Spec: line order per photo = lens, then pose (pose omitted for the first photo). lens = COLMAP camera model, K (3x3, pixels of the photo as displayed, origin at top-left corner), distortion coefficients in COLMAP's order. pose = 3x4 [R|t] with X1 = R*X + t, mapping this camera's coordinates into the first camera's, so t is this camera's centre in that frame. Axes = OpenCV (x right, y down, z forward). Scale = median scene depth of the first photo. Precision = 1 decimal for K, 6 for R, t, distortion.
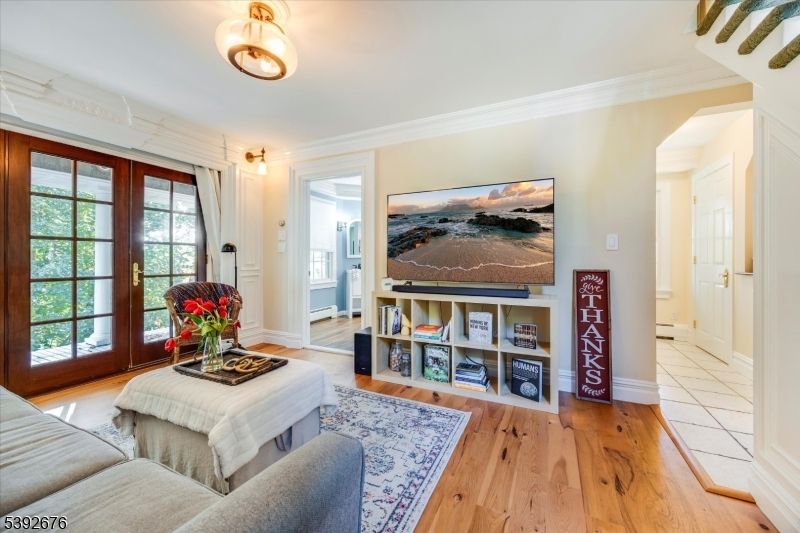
lens RADIAL K [[316.0, 0, 400.5], [0, 316.0, 257.9], [0, 0, 1]] dist [0.000518, 0.000014]
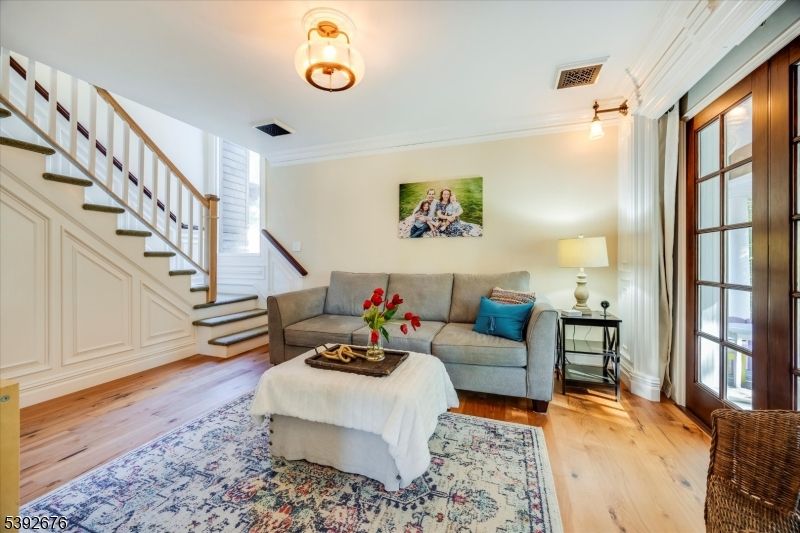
lens RADIAL K [[306.6, 0, 400.4], [0, 306.6, 259.2], [0, 0, 1]] dist [-0.000710, -0.000357]
pose [[-0.994698, -0.005229, -0.102706, -0.460480], [-0.005280, 0.999986, 0.000233, 0.013766], [0.102703, 0.000774, -0.994712, 1.649433]]
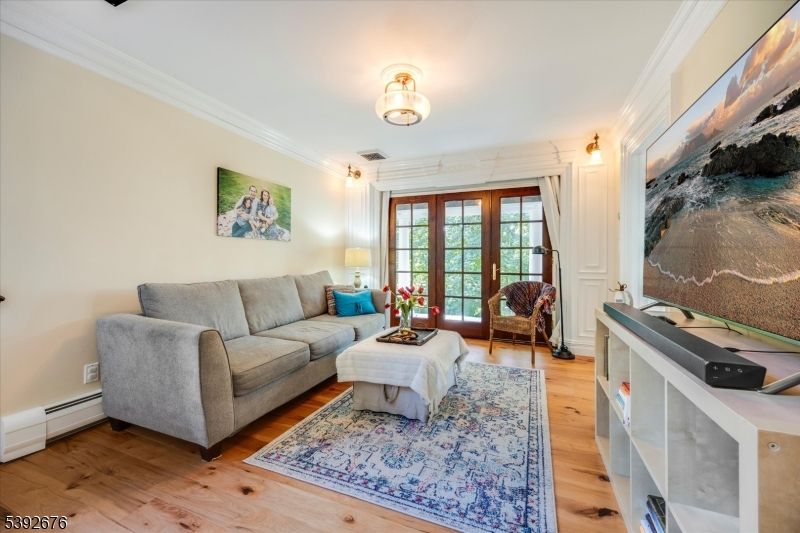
lens RADIAL K [[318.9, 0, 401.4], [0, 318.9, 261.0], [0, 0, 1]] dist [0.000204, 0.000047]
pose [[0.051799, -0.001831, -0.998656, 0.735243], [0.000283, 0.999998, -0.001819, 0.010268], [0.998658, -0.000189, 0.051799, 0.732190]]
